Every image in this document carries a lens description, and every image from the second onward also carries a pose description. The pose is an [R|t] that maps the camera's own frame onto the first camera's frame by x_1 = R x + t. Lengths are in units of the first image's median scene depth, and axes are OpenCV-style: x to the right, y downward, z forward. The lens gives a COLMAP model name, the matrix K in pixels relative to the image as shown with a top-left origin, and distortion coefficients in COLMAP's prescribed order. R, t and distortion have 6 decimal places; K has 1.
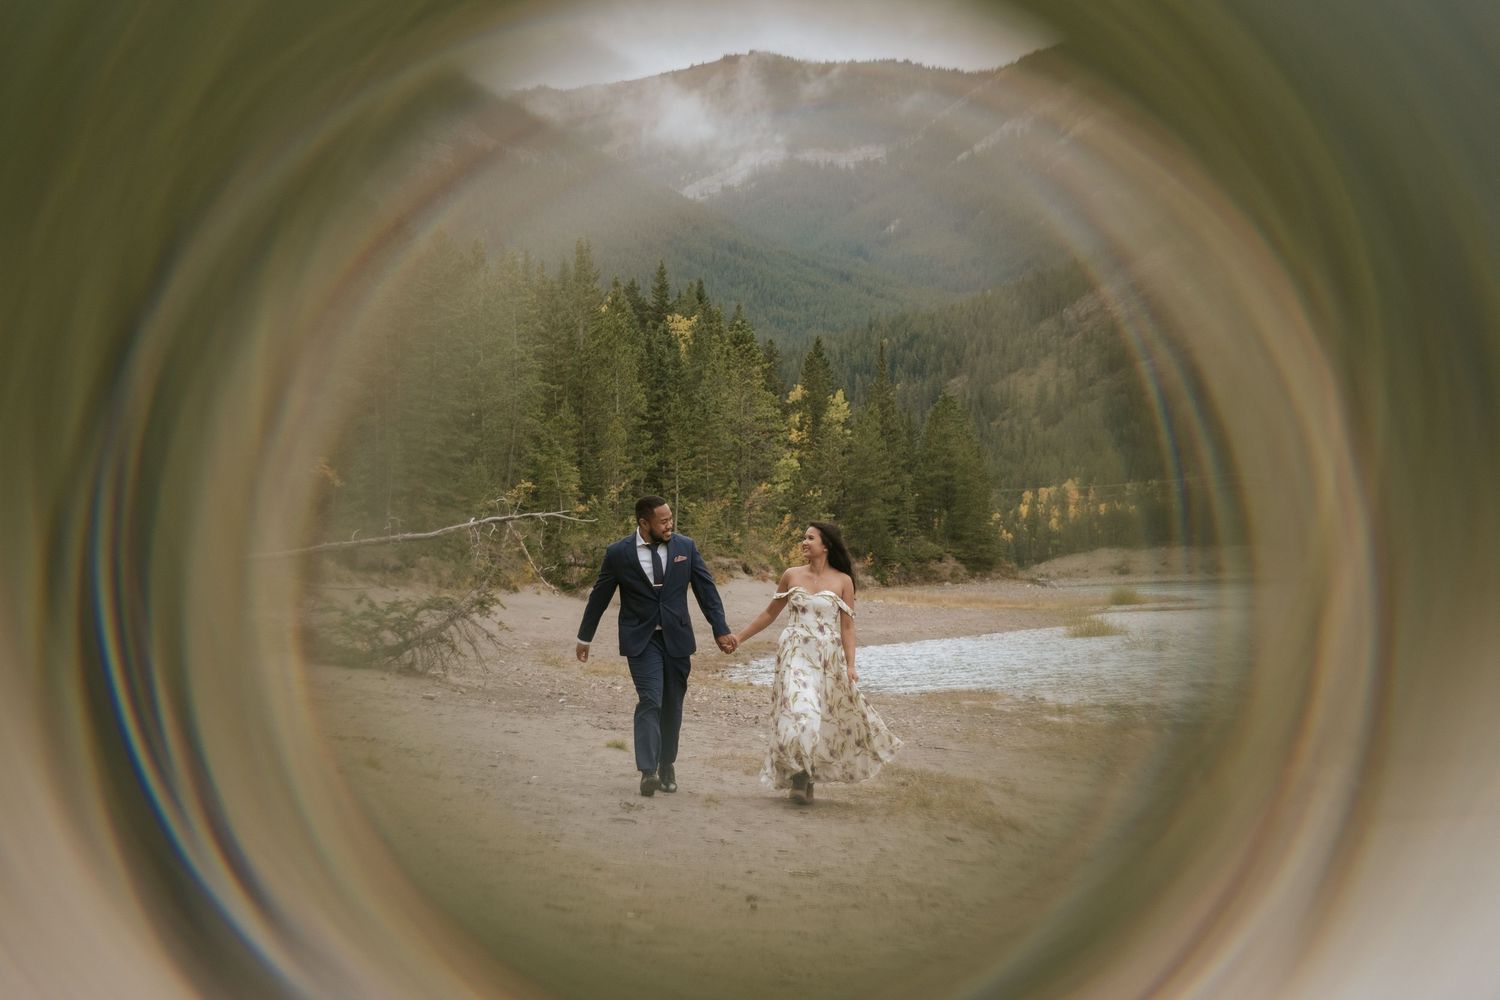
lens RADIAL K [[2632.2, 0, 750.0], [0, 2632.2, 500.0], [0, 0, 1]] dist [0.042723, 0.033664]
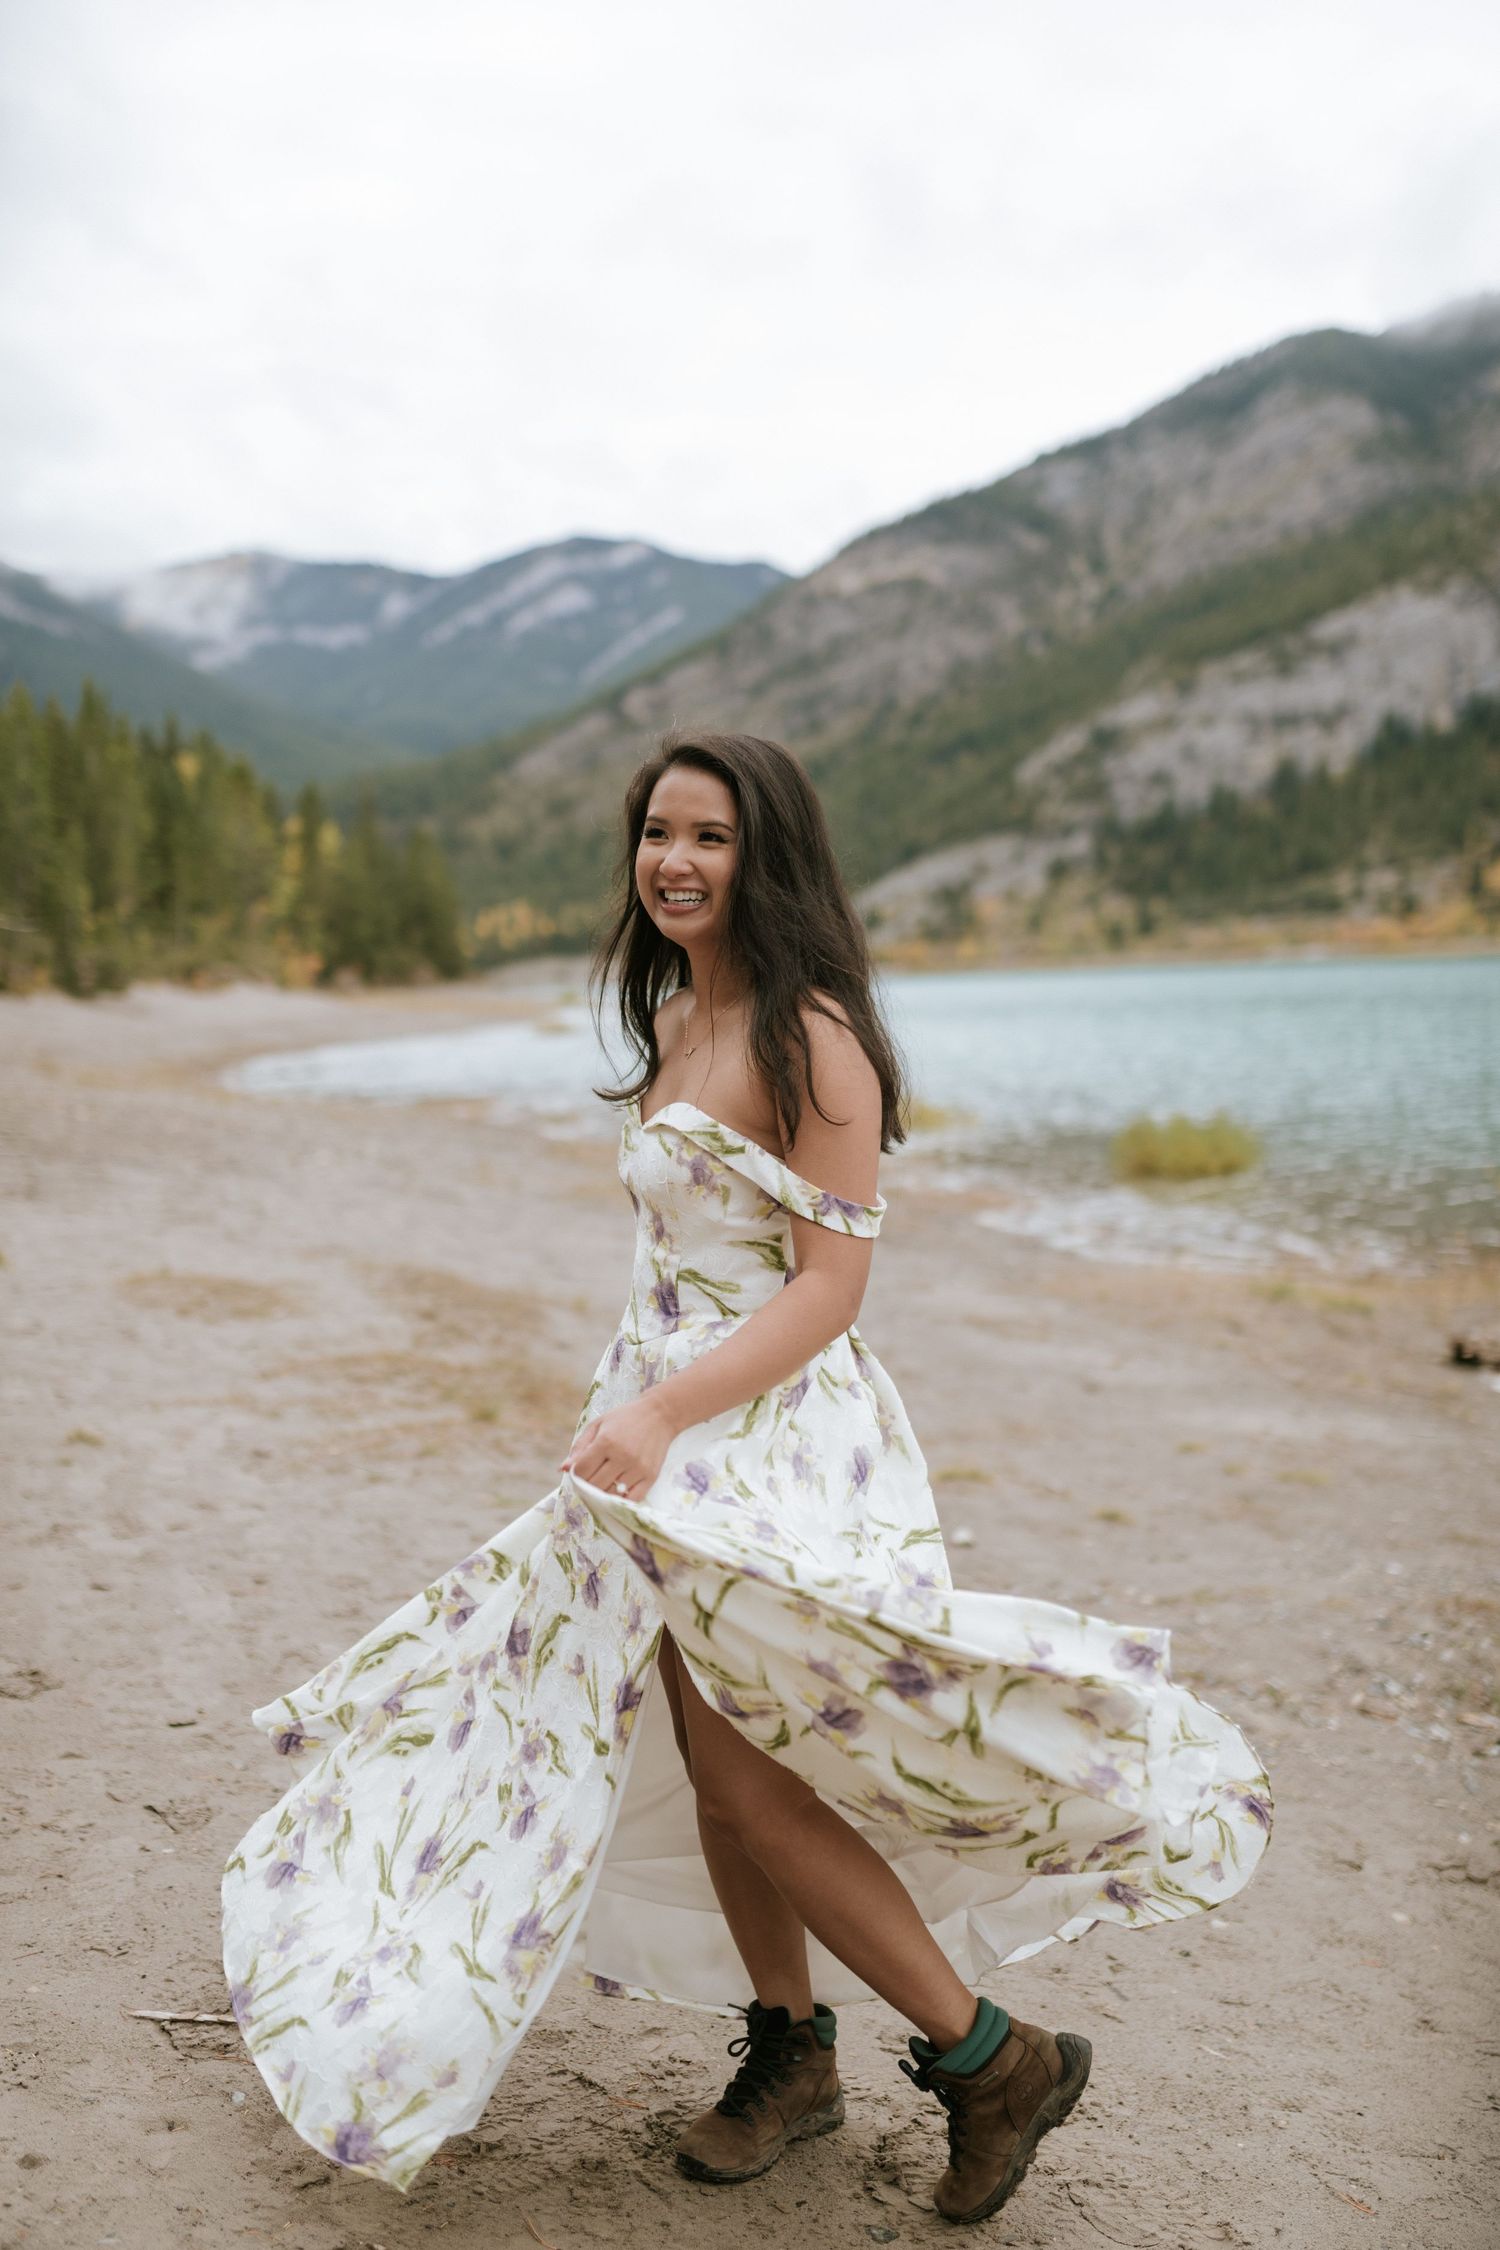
lens RADIAL K [[2059.3, 0, 750.0], [0, 2059.3, 1125.0], [0, 0, 1]] dist [0.039243, -0.000895]
pose [[0.973143, -0.013960, 0.229778, 0.001013], [-0.008809, 0.995170, 0.097770, 0.000172], [-0.230033, -0.097168, 0.968320, 0.017728]]
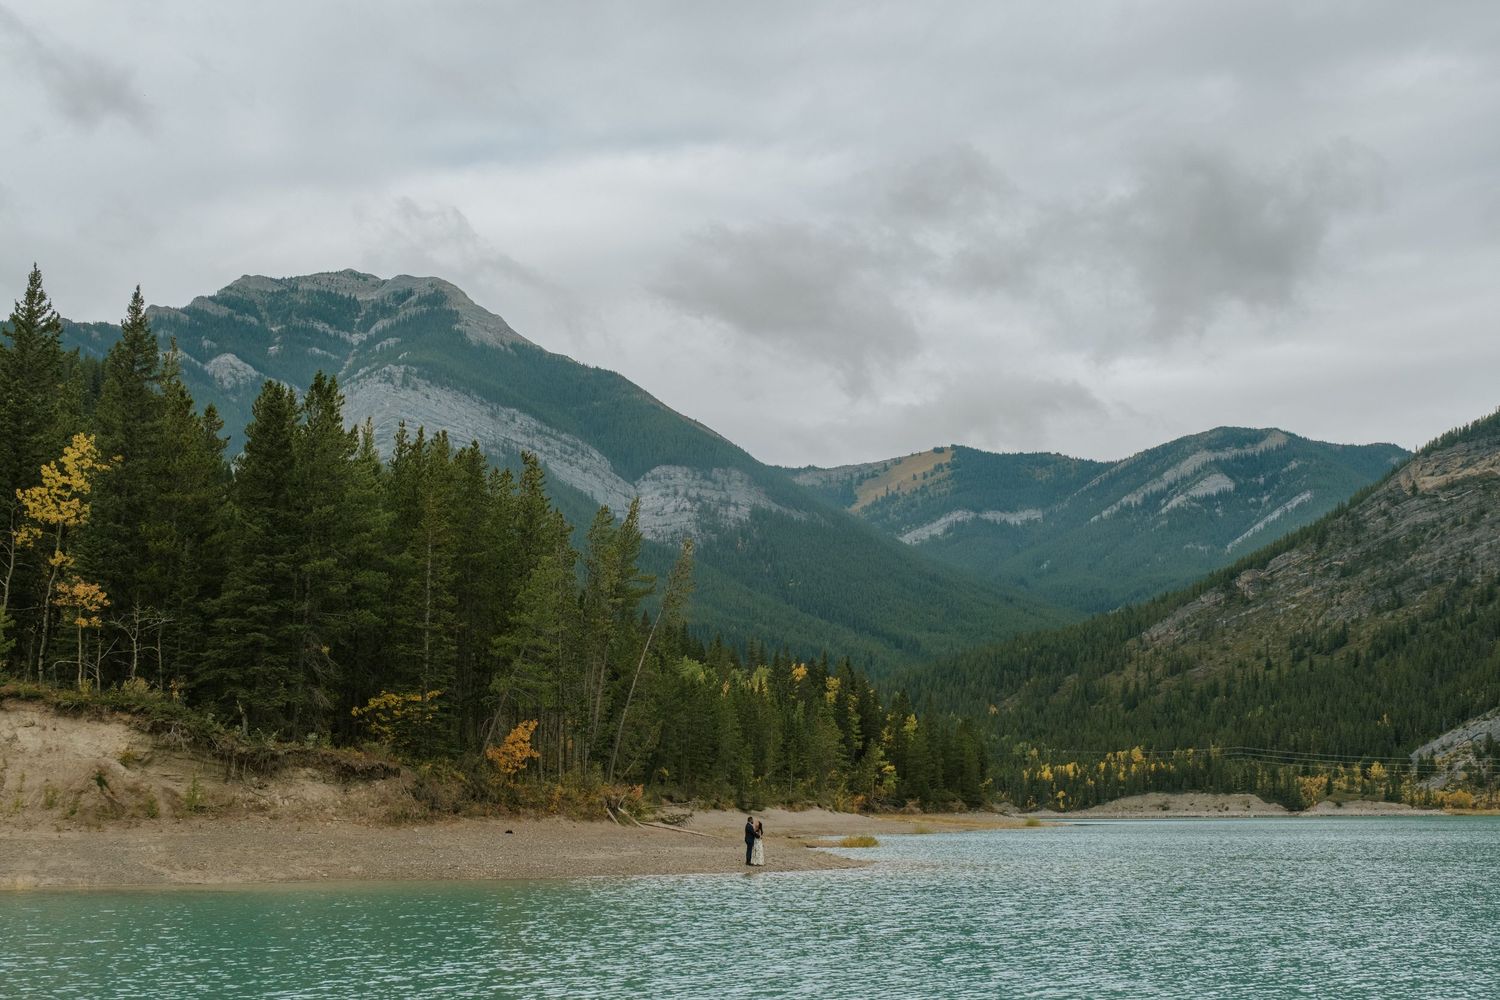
lens RADIAL K [[2160.9, 0, 750.0], [0, 2160.9, 500.0], [0, 0, 1]] dist [0.014507, -0.006463]
pose [[0.992663, 0.022634, -0.118775, 0.044251], [-0.035018, 0.994041, -0.103230, -0.012697], [0.115730, 0.106632, 0.987540, -0.289215]]
